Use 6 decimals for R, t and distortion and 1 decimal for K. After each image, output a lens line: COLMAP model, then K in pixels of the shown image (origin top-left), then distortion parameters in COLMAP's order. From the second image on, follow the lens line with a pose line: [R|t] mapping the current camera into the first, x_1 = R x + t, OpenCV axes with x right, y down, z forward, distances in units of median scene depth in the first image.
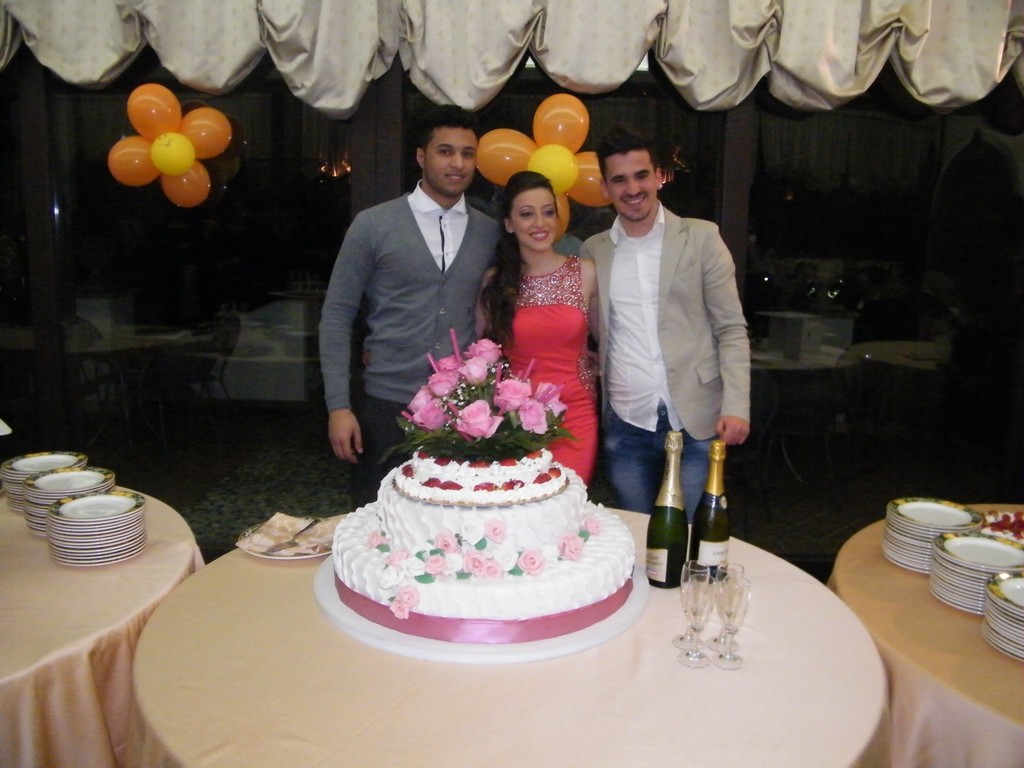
lens RADIAL K [[853.2, 0, 508.2], [0, 853.2, 376.3], [0, 0, 1]] dist [-0.186011, 0.146815]
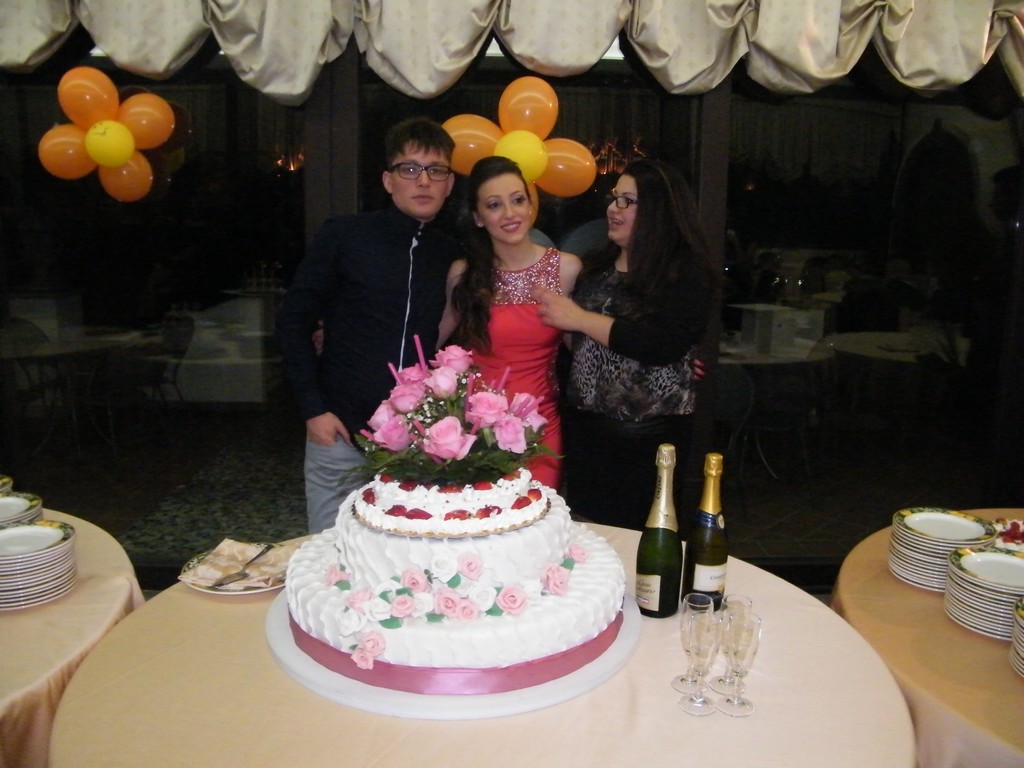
lens RADIAL K [[853.2, 0, 508.2], [0, 853.2, 376.3], [0, 0, 1]] dist [-0.186011, 0.146815]
pose [[0.998899, -0.015871, 0.044156, -0.009791], [0.015503, 0.999842, 0.008665, -0.017703], [-0.044287, -0.007971, 0.998987, 0.108587]]
